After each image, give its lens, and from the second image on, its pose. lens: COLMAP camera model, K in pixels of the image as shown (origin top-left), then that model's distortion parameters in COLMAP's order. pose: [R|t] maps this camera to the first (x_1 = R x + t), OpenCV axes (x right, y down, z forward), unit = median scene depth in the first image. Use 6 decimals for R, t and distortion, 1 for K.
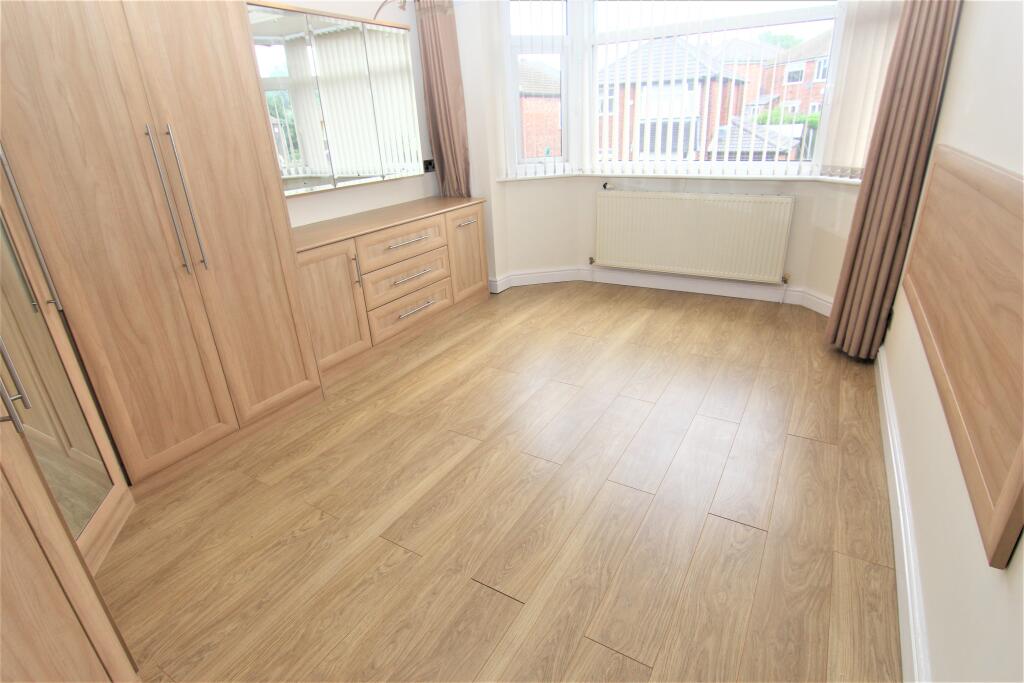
lens RADIAL K [[526.9, 0, 518.8], [0, 526.9, 342.4], [0, 0, 1]] dist [-0.016670, -0.000422]
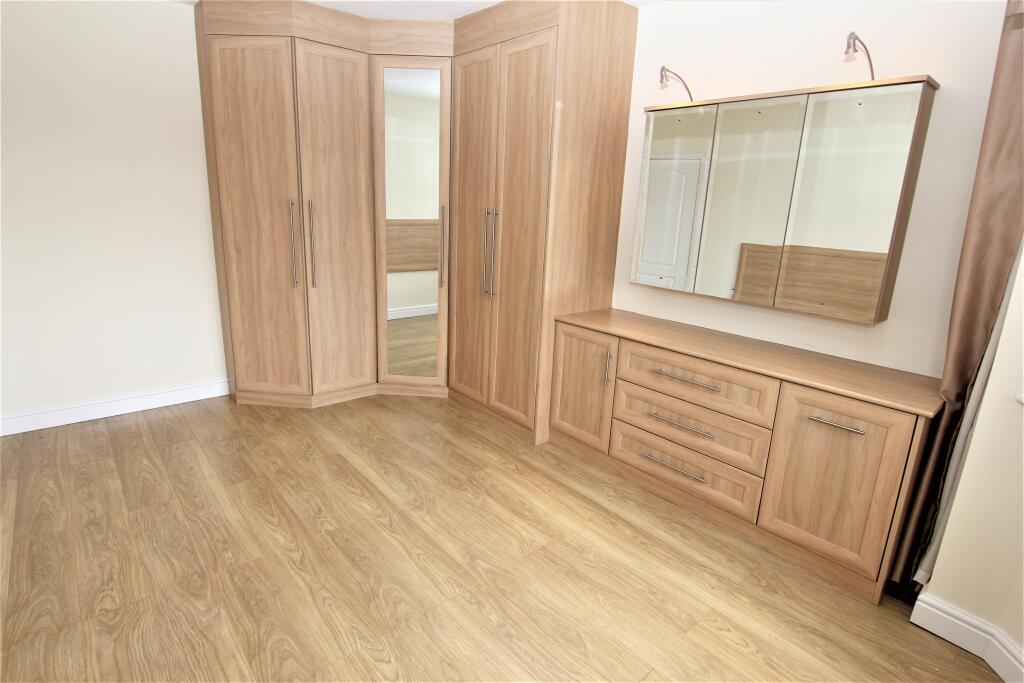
lens RADIAL K [[526.9, 0, 519.1], [0, 526.9, 338.5], [0, 0, 1]] dist [-0.016670, -0.000422]
pose [[-0.329064, 0.263505, -0.906798, 0.570638], [-0.392916, 0.834996, 0.385224, -0.472008], [0.858681, 0.483059, -0.171232, 0.978539]]
